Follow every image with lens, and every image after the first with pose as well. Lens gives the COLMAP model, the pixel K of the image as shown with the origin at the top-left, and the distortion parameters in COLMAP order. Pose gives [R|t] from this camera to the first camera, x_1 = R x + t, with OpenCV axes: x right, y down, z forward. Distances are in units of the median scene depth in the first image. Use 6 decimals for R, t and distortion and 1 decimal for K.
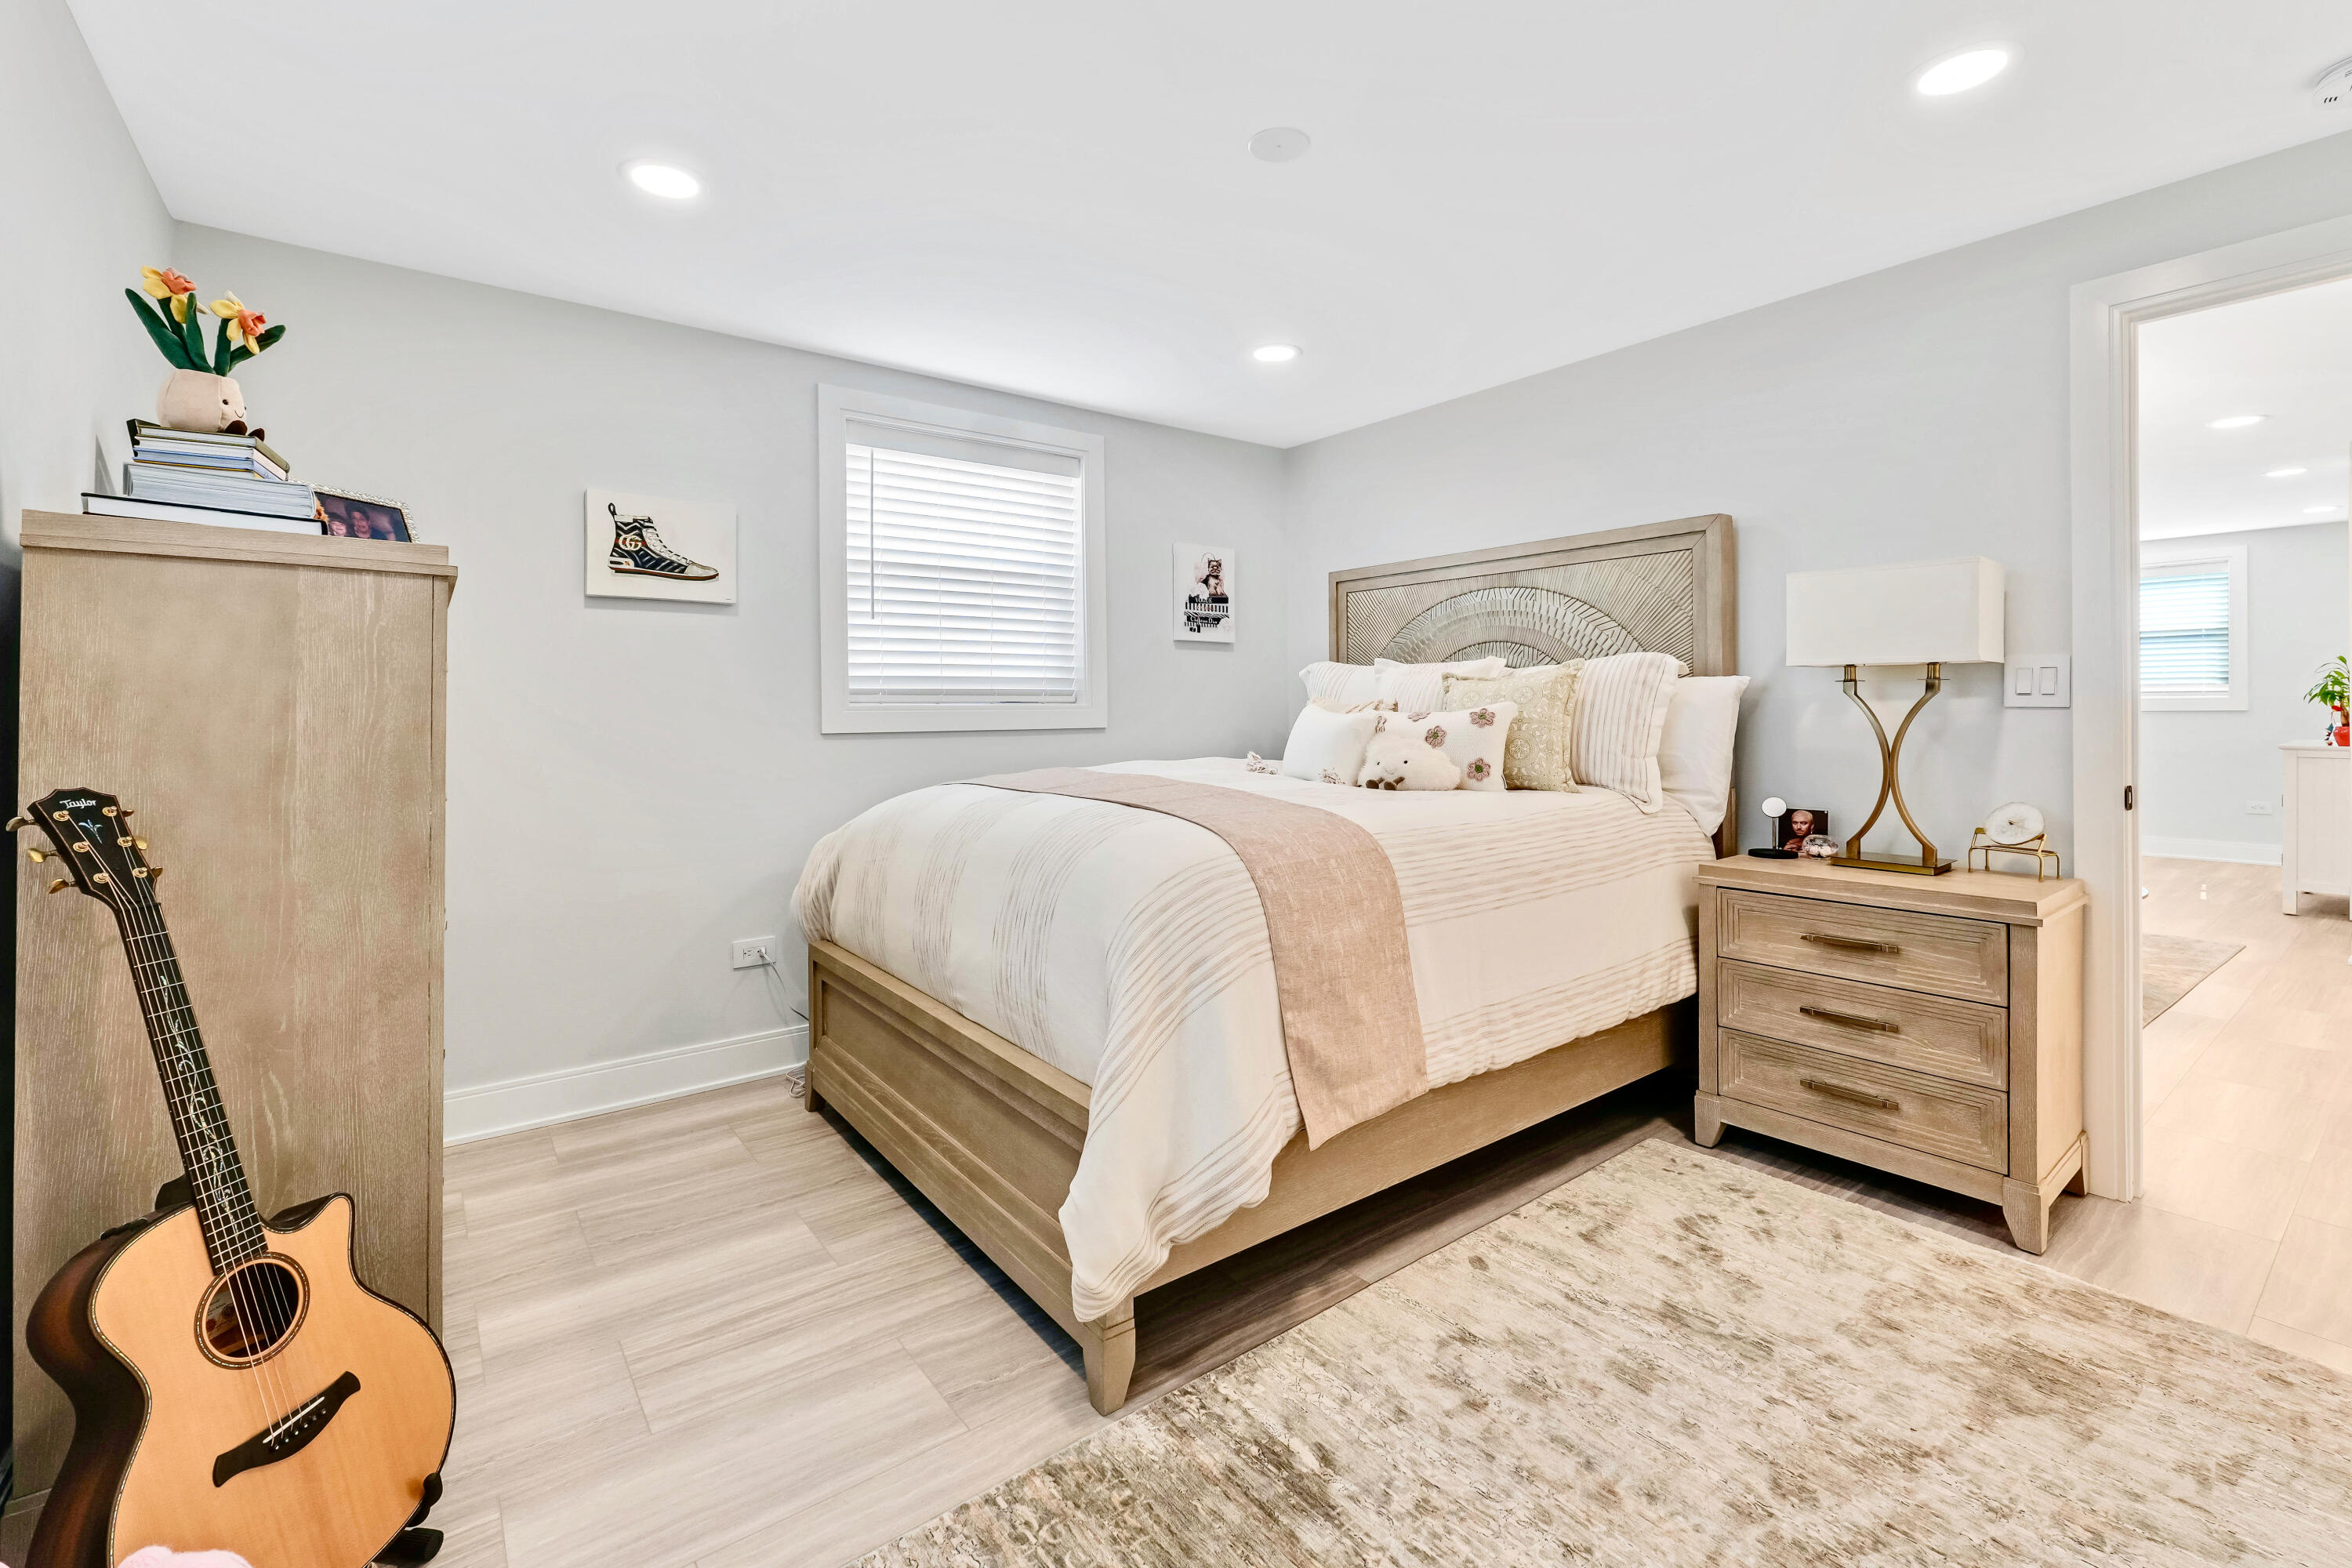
lens RADIAL K [[1003.5, 0, 1185.1], [0, 1003.5, 715.2], [0, 0, 1]] dist [-0.001466, -0.000223]
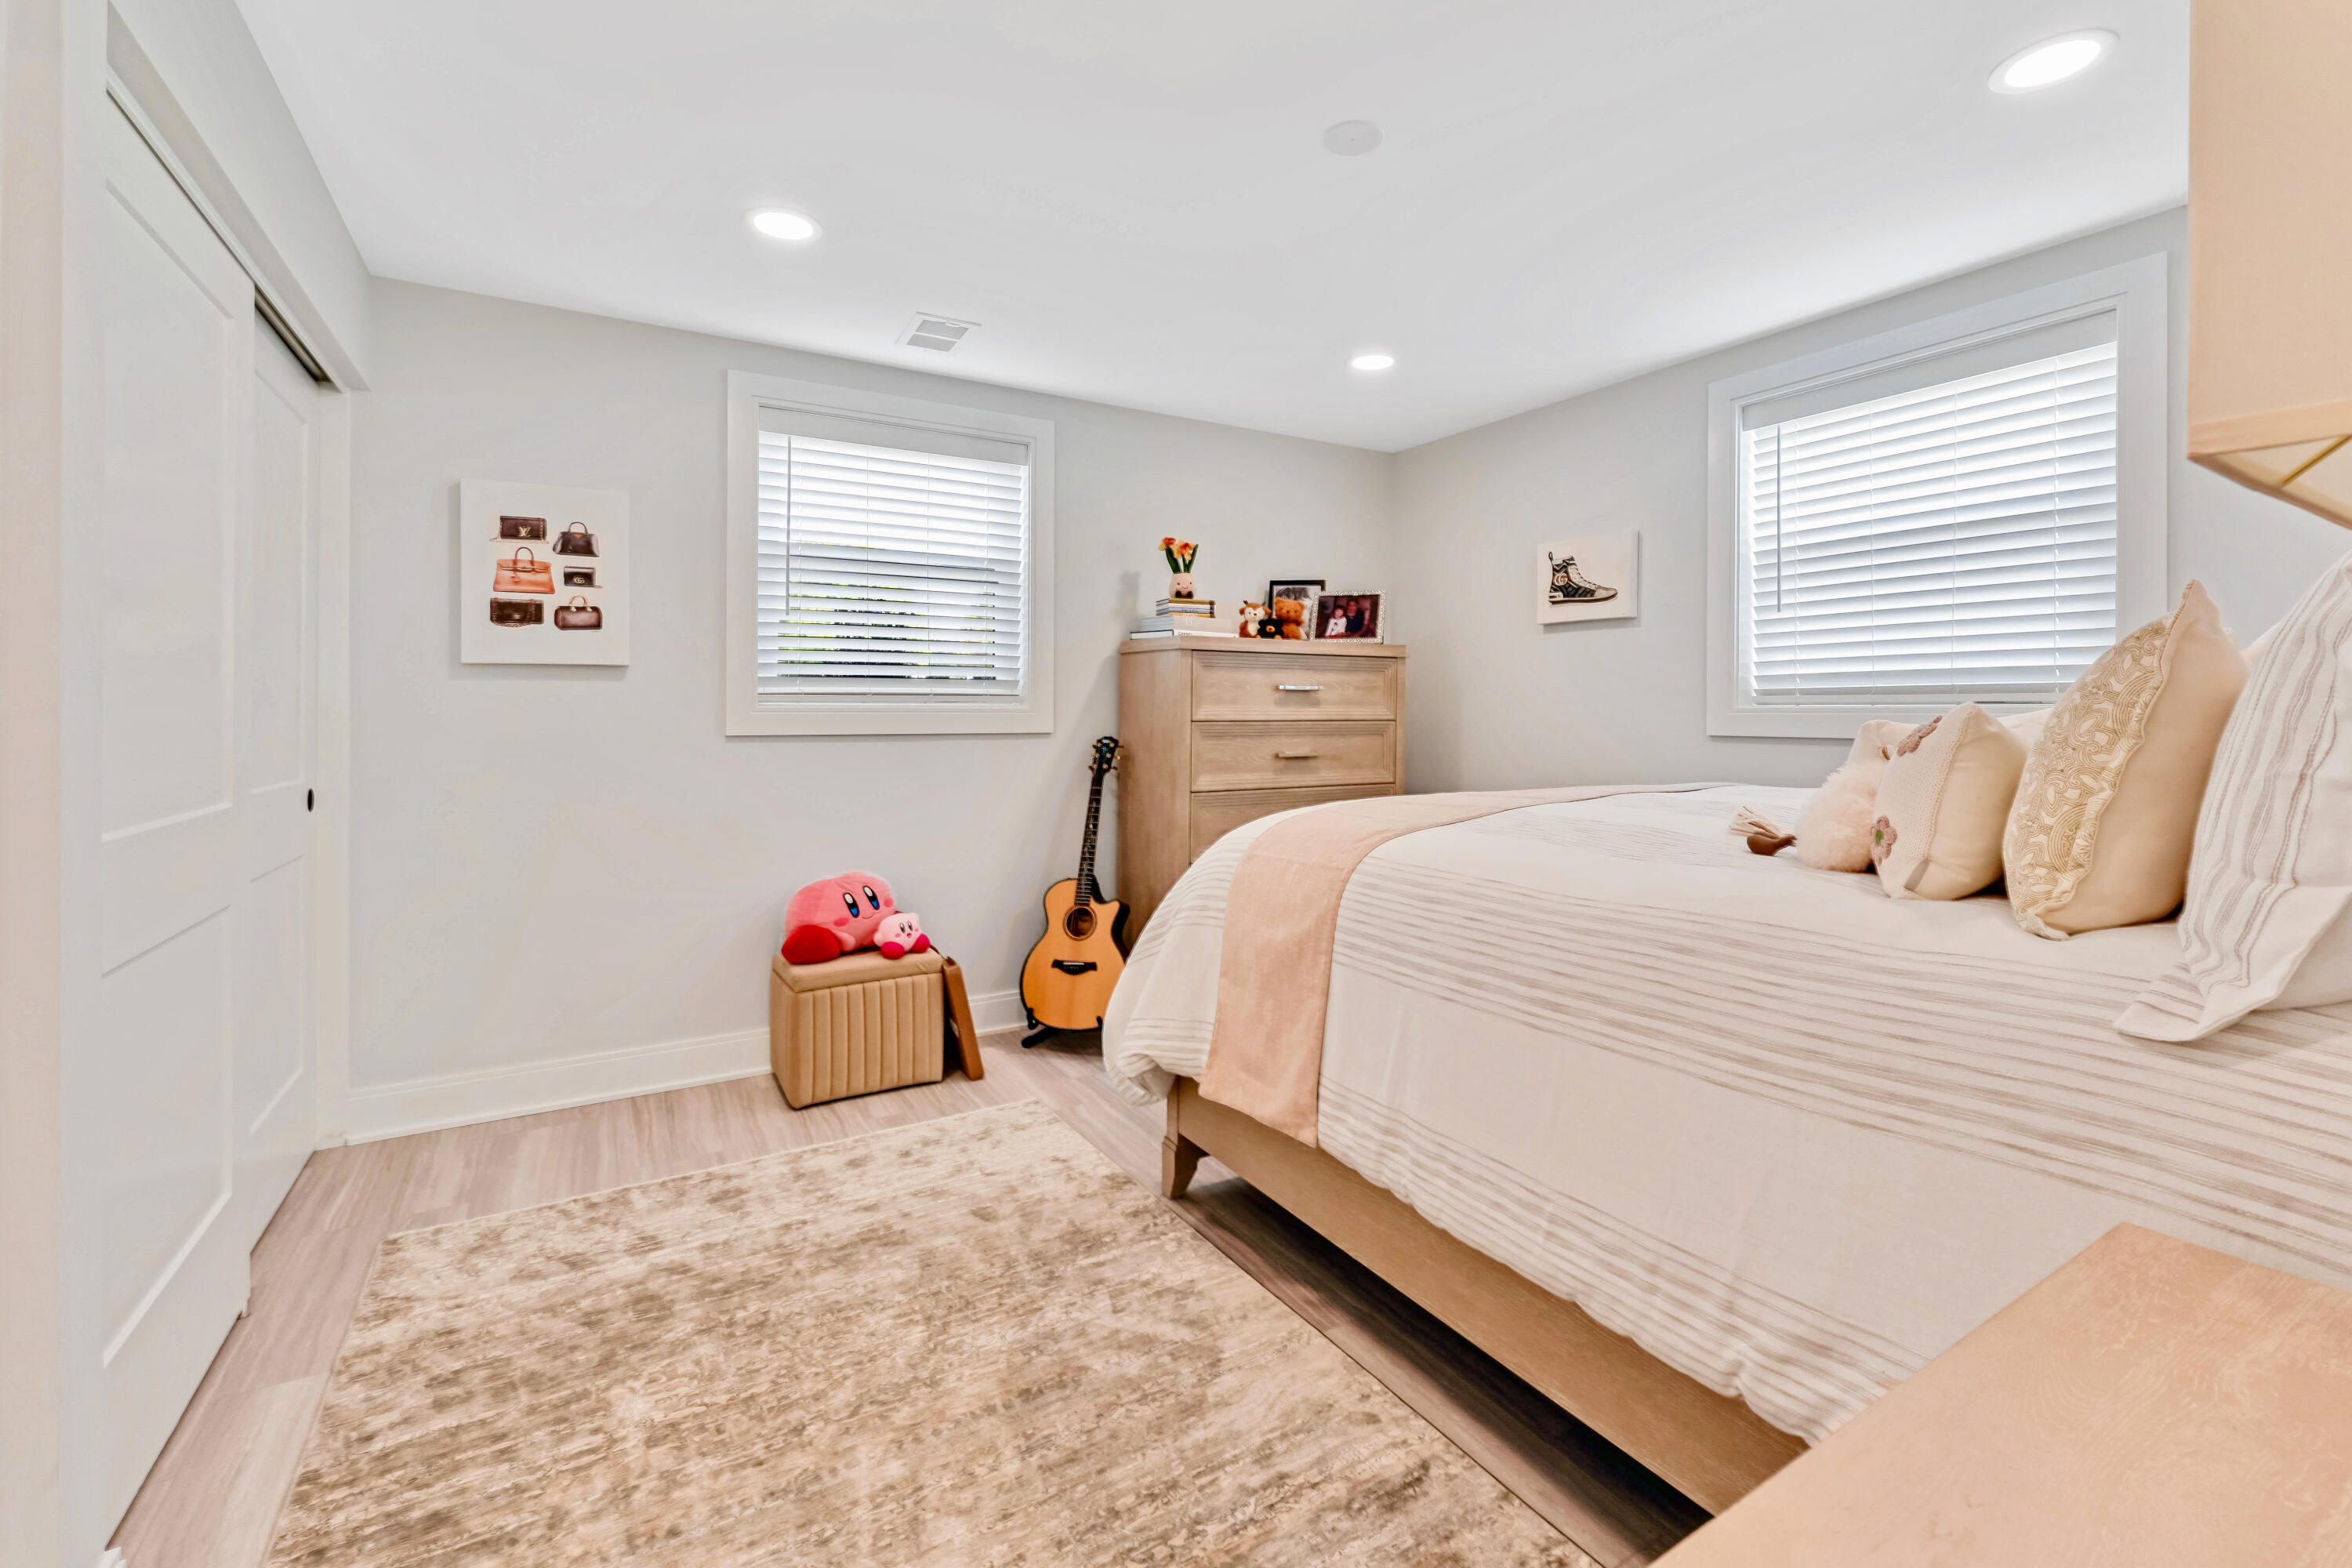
lens RADIAL K [[1003.5, 0, 1185.1], [0, 1003.5, 715.2], [0, 0, 1]] dist [-0.001466, -0.000223]
pose [[-0.111611, 0.012088, -0.993678, 0.769796], [-0.005051, 0.999906, 0.012732, -0.013484], [0.993739, 0.006440, -0.111539, 0.668026]]
